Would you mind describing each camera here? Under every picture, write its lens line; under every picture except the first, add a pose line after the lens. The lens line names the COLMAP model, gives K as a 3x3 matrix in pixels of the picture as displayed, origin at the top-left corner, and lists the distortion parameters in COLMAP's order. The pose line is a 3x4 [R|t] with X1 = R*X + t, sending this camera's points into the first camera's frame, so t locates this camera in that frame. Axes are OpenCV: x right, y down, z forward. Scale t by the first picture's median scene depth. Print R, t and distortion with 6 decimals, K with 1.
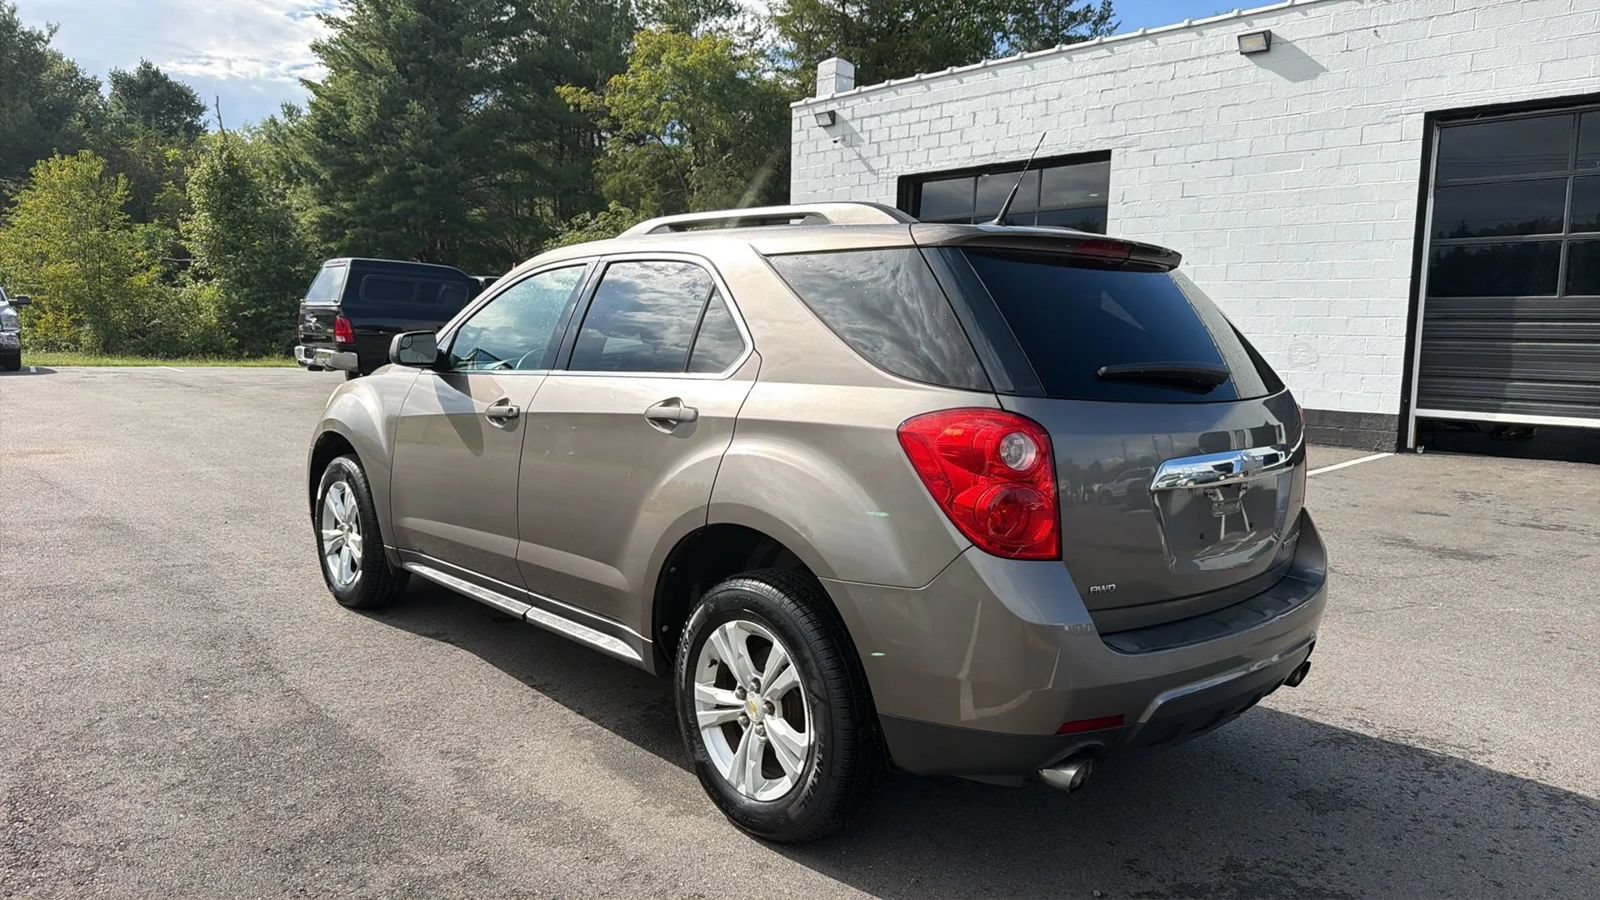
lens RADIAL K [[1088.7, 0, 777.2], [0, 1088.7, 442.4], [0, 0, 1]] dist [-0.005956, -0.003130]
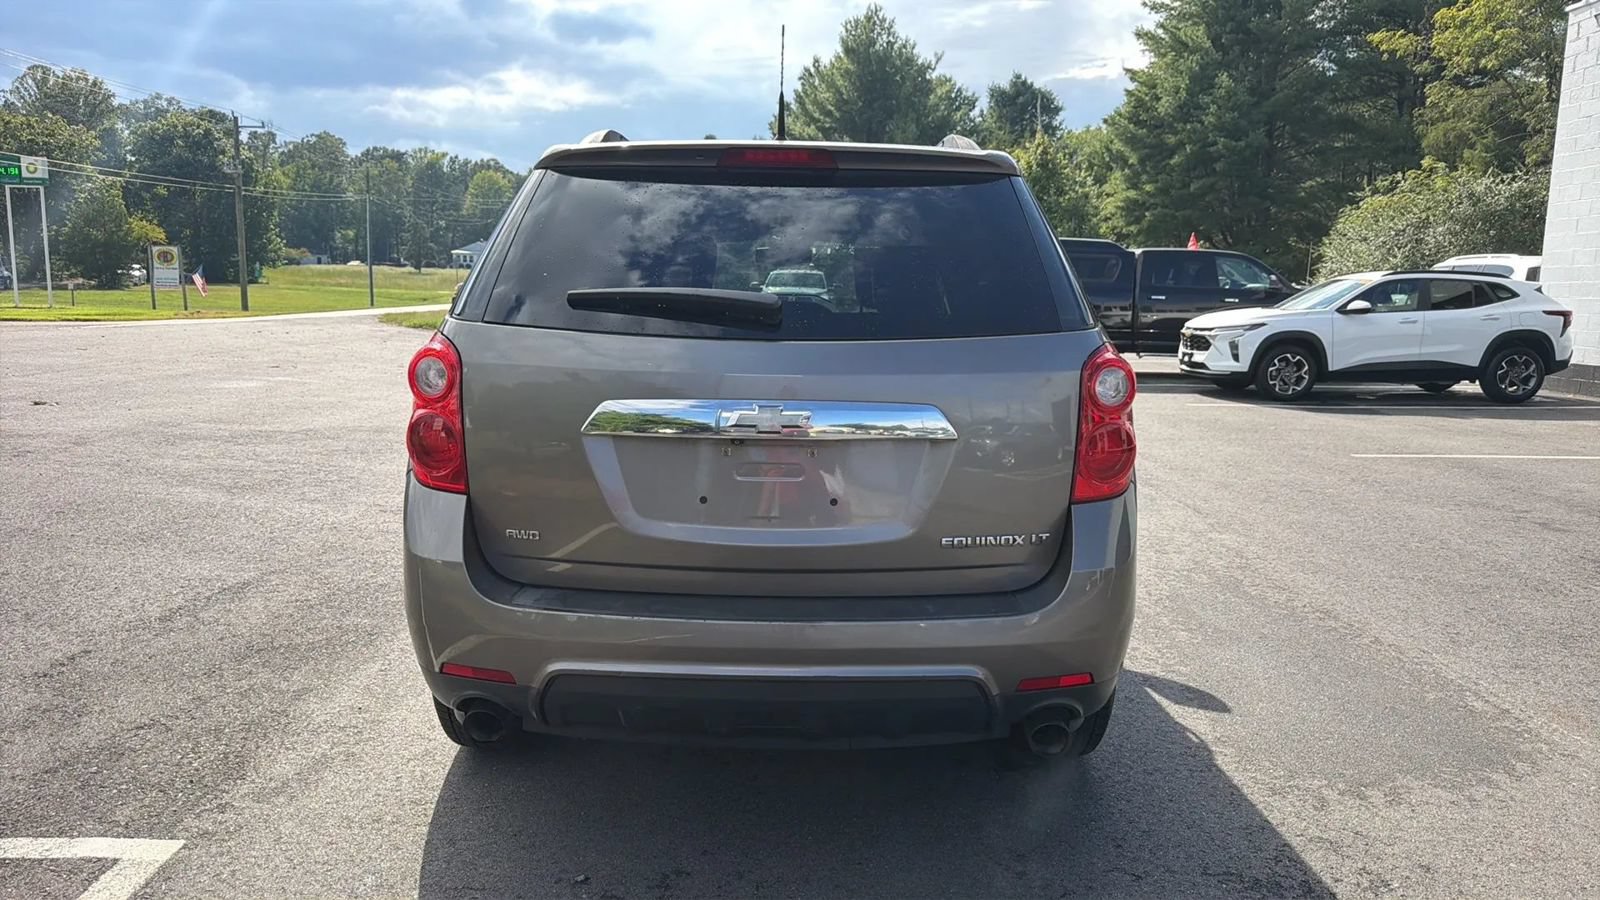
lens RADIAL K [[1088.7, 0, 777.2], [0, 1088.7, 442.4], [0, 0, 1]] dist [-0.005956, -0.003130]
pose [[0.726930, 0.077900, -0.682279, 0.162891], [-0.068050, 0.996826, 0.041311, 0.002572], [0.683332, 0.016399, 0.729924, 0.062036]]
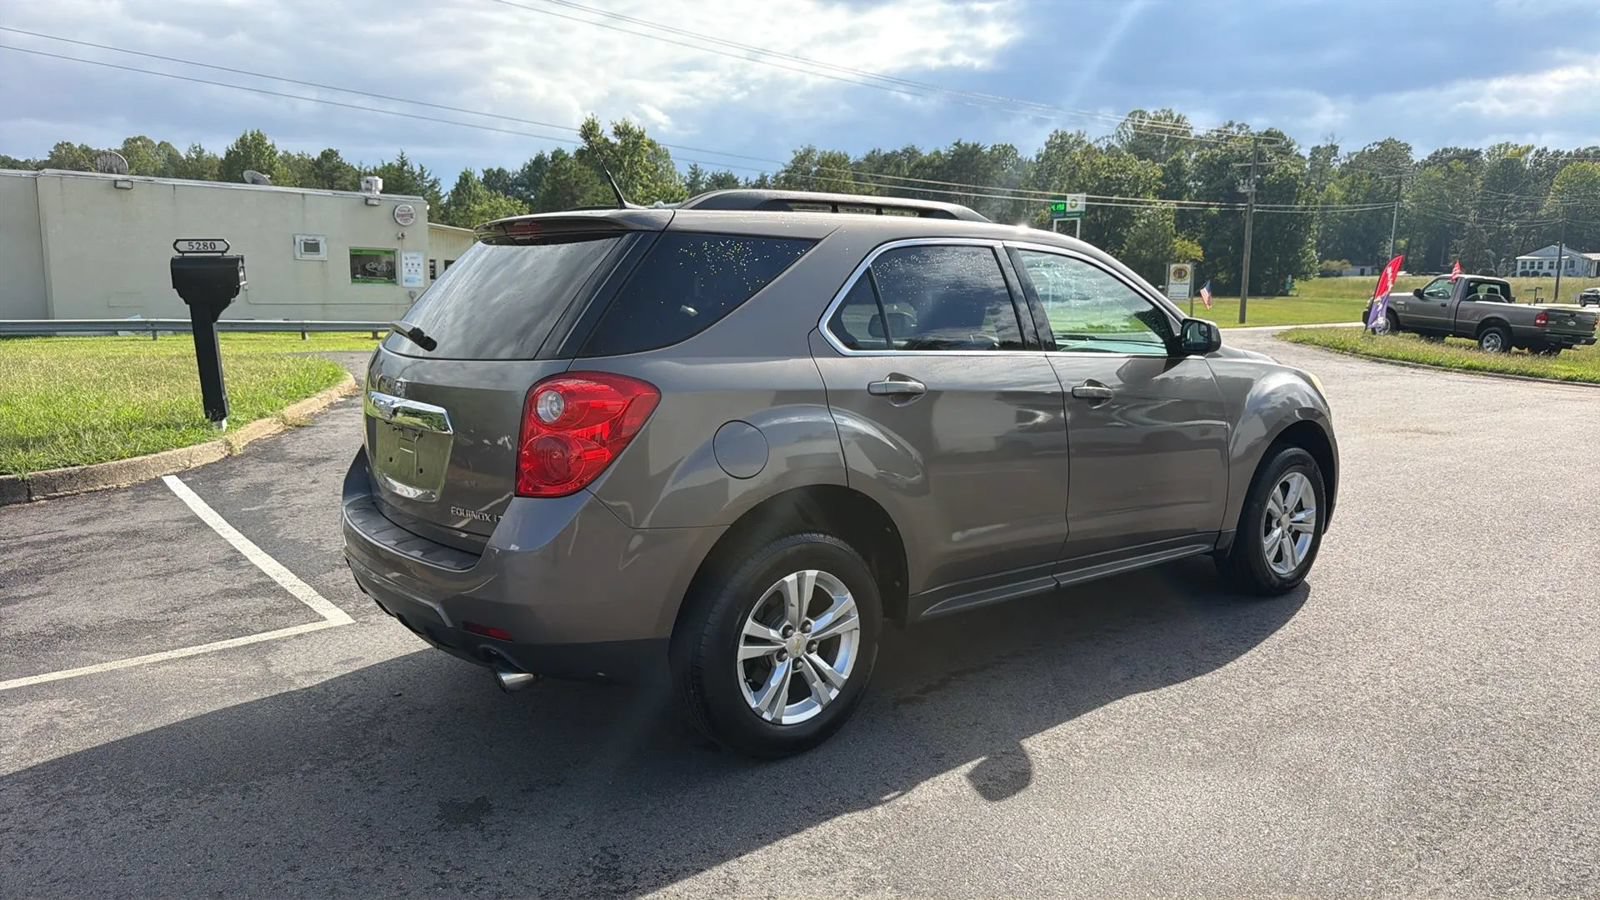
lens RADIAL K [[1049.6, 0, 794.5], [0, 1049.6, 474.7], [0, 0, 1]] dist [0.000822, -0.006043]
pose [[-0.073808, 0.142310, -0.987067, 0.254066], [-0.112932, 0.982207, 0.150054, -0.019574], [0.990858, 0.122547, -0.056423, 0.234425]]
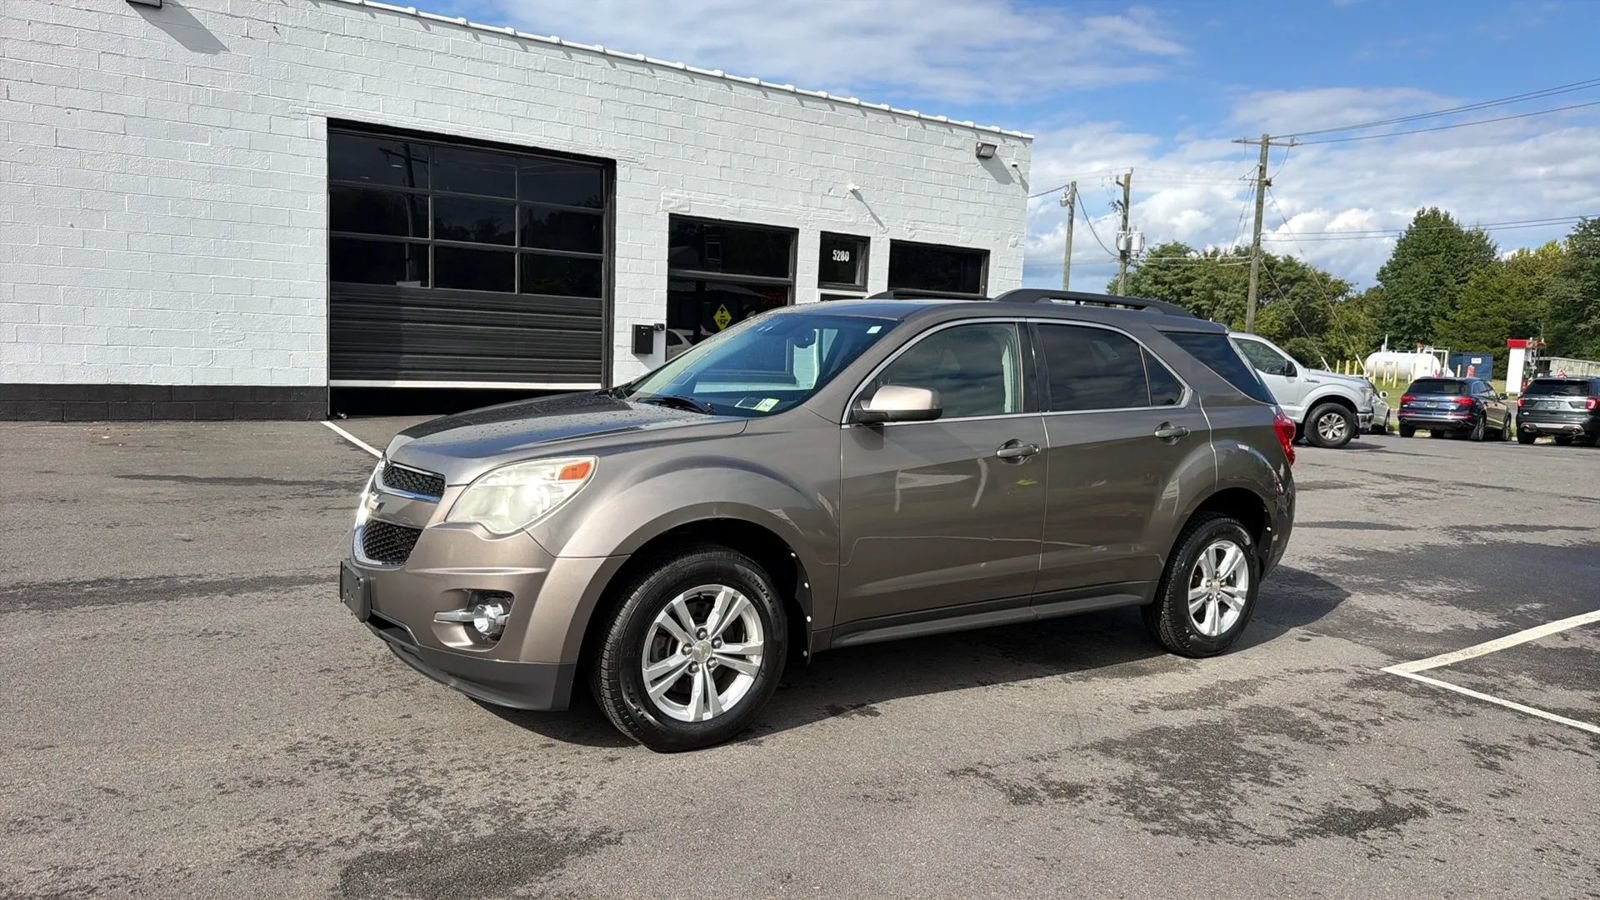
lens RADIAL K [[1076.1, 0, 812.6], [0, 1076.1, 442.5], [0, 0, 1]] dist [0.065937, -0.103538]
pose [[0.134264, -0.109653, 0.984860, -0.315057], [0.055181, 0.993144, 0.103053, -0.037735], [-0.989408, 0.040509, 0.139394, 0.233900]]
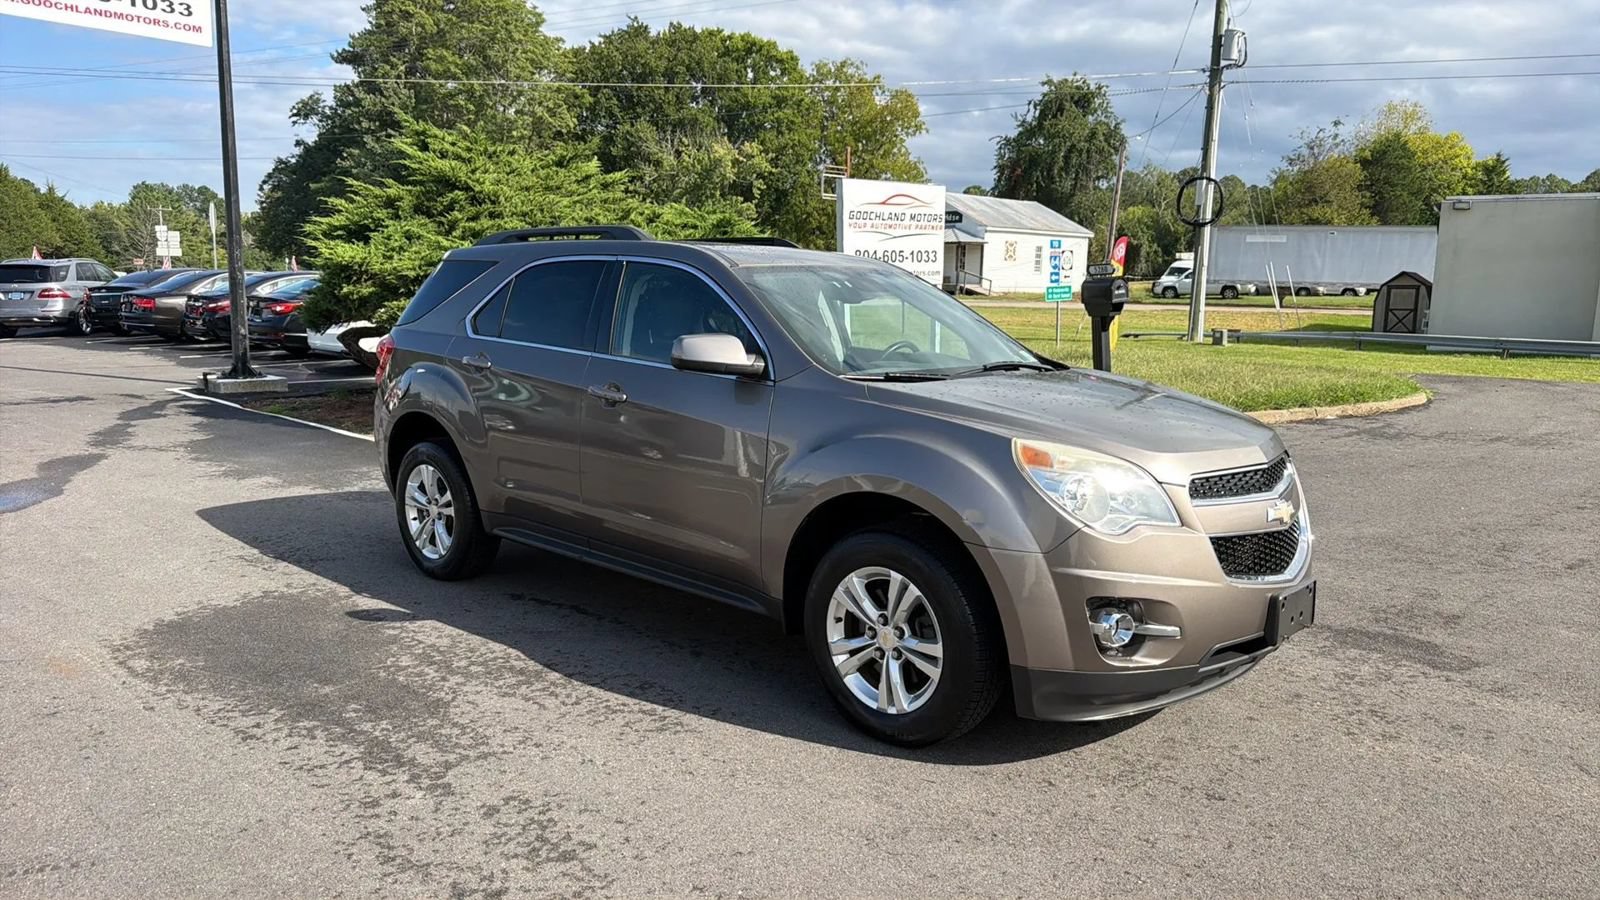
lens RADIAL K [[1060.0, 0, 807.3], [0, 1060.0, 454.0], [0, 0, 1]] dist [0.076301, -0.127316]
pose [[-0.994362, -0.028022, -0.102265, 0.002118], [-0.052444, 0.968199, 0.244624, -0.060518], [0.092158, 0.248608, -0.964210, 0.532589]]
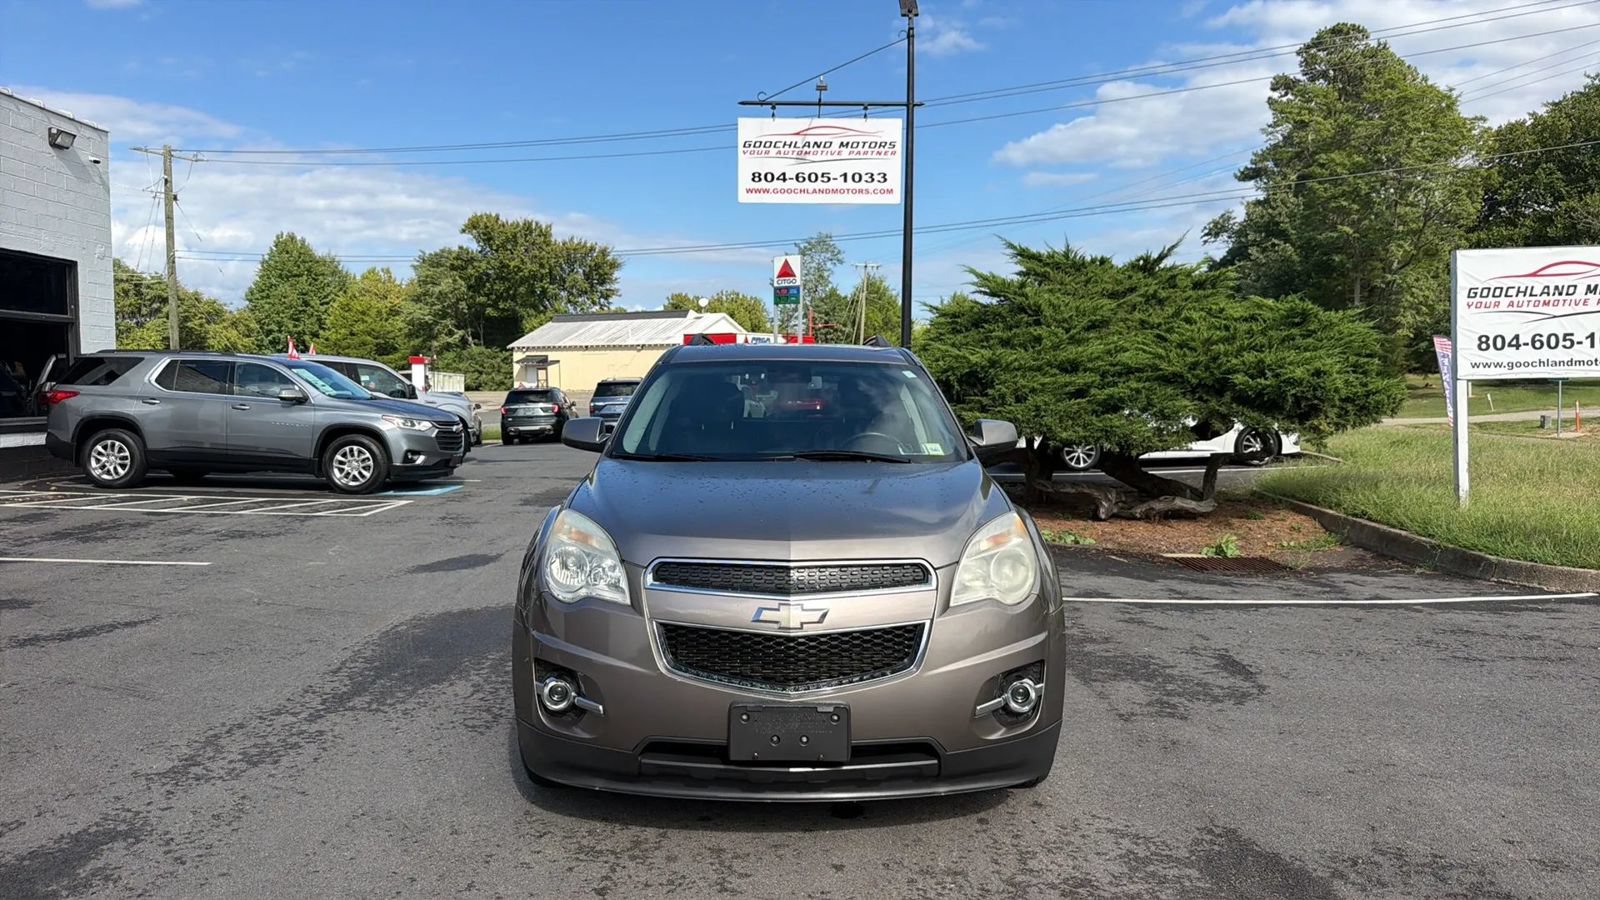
lens RADIAL K [[1060.0, 0, 807.3], [0, 1060.0, 454.0], [0, 0, 1]] dist [0.076301, -0.127316]
pose [[-0.754200, -0.067162, 0.653201, -0.221839], [0.043081, 0.987551, 0.151282, -0.059613], [-0.655229, 0.142238, -0.741918, 0.476693]]
